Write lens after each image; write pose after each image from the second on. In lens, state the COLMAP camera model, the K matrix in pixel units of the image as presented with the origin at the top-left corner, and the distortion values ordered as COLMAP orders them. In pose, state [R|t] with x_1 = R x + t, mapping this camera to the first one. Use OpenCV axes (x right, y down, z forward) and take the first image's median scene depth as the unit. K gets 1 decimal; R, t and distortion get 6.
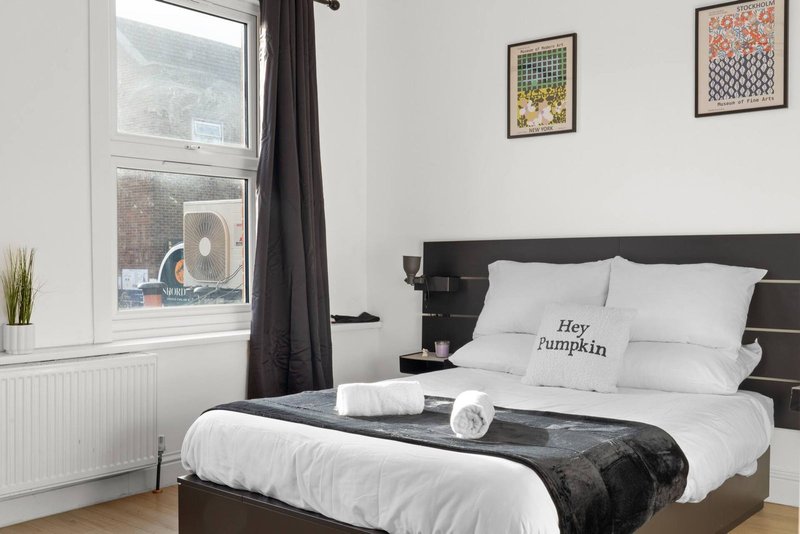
lens RADIAL K [[857.8, 0, 400.7], [0, 857.8, 274.3], [0, 0, 1]] dist [0.003879, 0.000000]
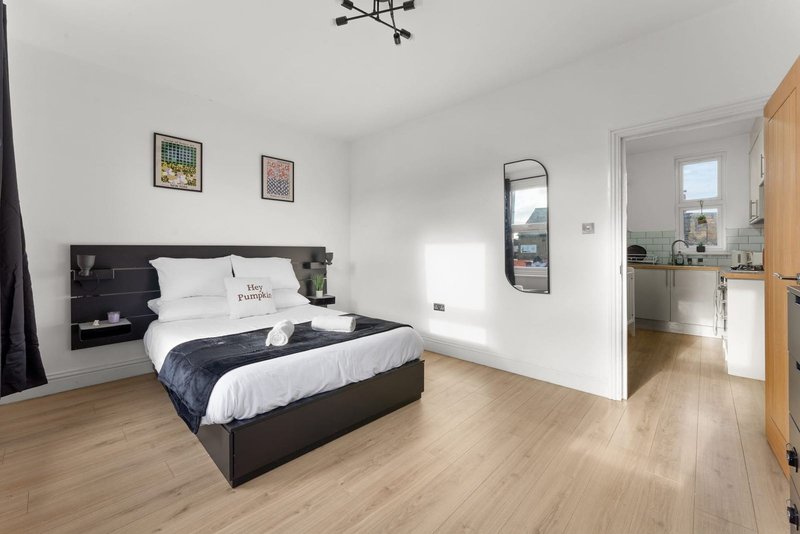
lens RADIAL K [[322.1, 0, 399.3], [0, 322.1, 251.5], [0, 0, 1]] dist [-0.002412, 0.000069]
pose [[0.079835, 0.002139, 0.996806, -0.555418], [0.018210, 0.999828, -0.003604, -0.019427], [-0.996642, 0.018440, 0.079782, 0.535983]]
